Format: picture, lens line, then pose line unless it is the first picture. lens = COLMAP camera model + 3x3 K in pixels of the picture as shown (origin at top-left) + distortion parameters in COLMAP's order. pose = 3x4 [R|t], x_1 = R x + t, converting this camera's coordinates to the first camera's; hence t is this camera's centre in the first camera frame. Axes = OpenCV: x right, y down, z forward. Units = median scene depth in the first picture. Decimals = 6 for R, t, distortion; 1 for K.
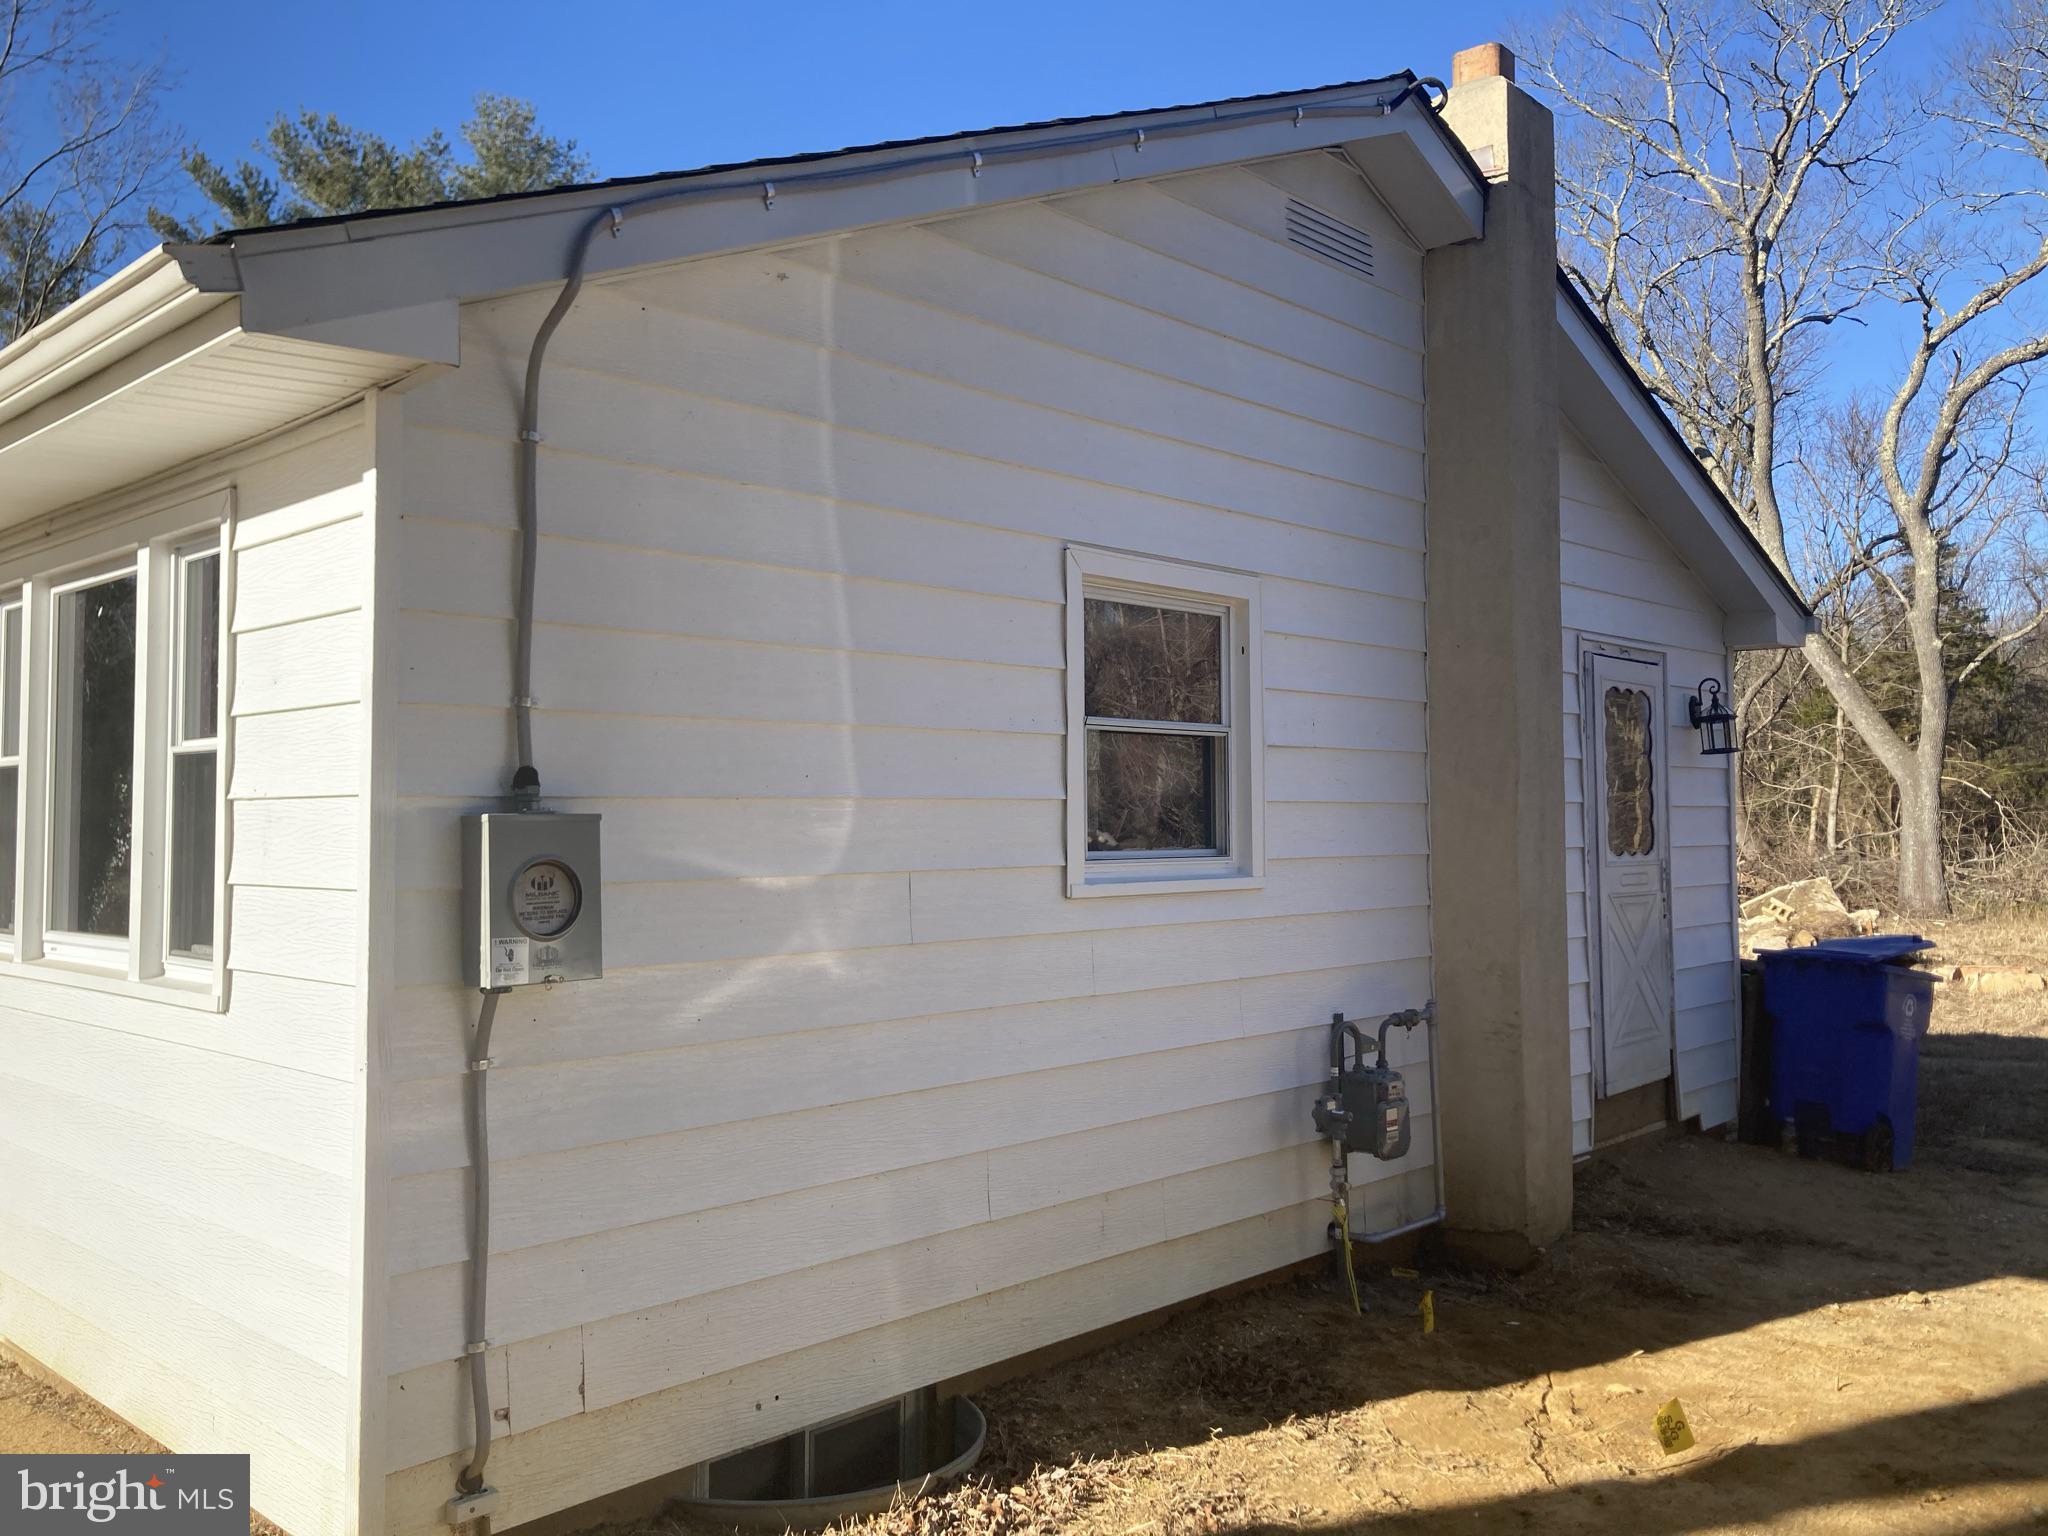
lens RADIAL K [[1670.3, 0, 1024.0], [0, 1670.3, 768.0], [0, 0, 1]] dist [0.006989, 0.000048]
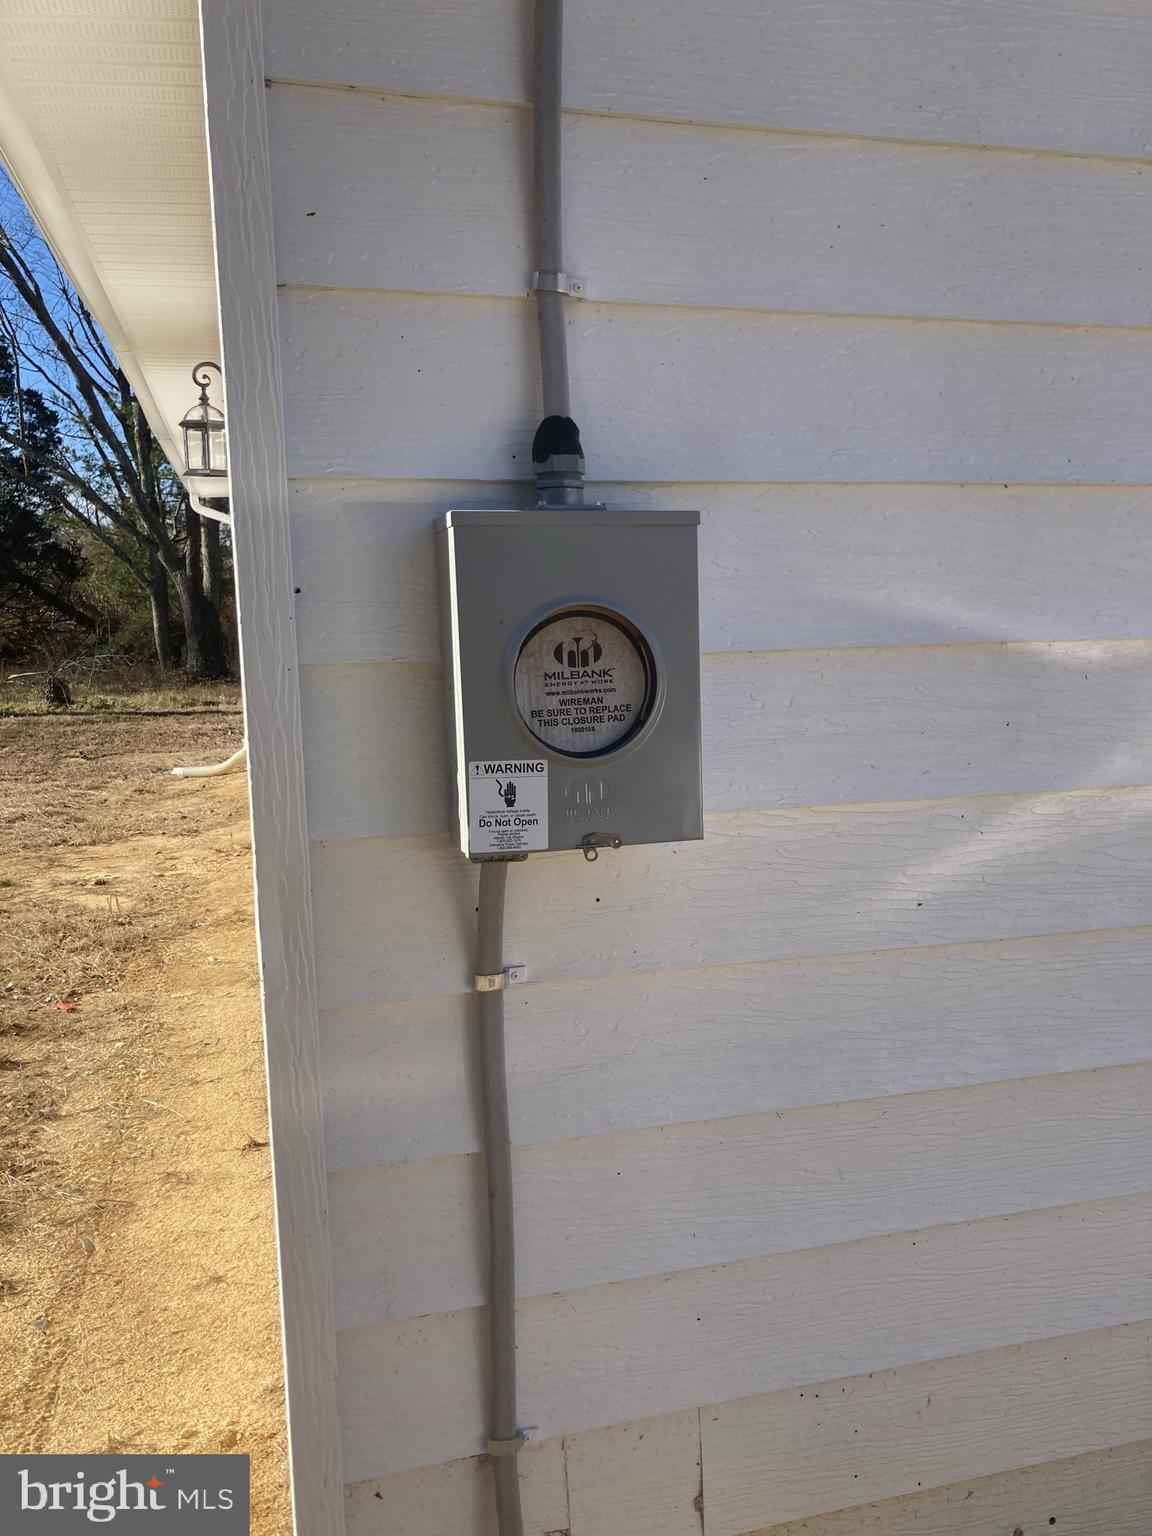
lens RADIAL K [[1388.9, 0, 576.0], [0, 1388.9, 768.0], [0, 0, 1]] dist [0.013072, -0.000103]
pose [[0.869757, 0.066239, -0.489014, -0.082841], [0.020971, 0.985094, 0.170734, 0.031771], [0.493034, -0.158752, 0.855403, 0.632317]]
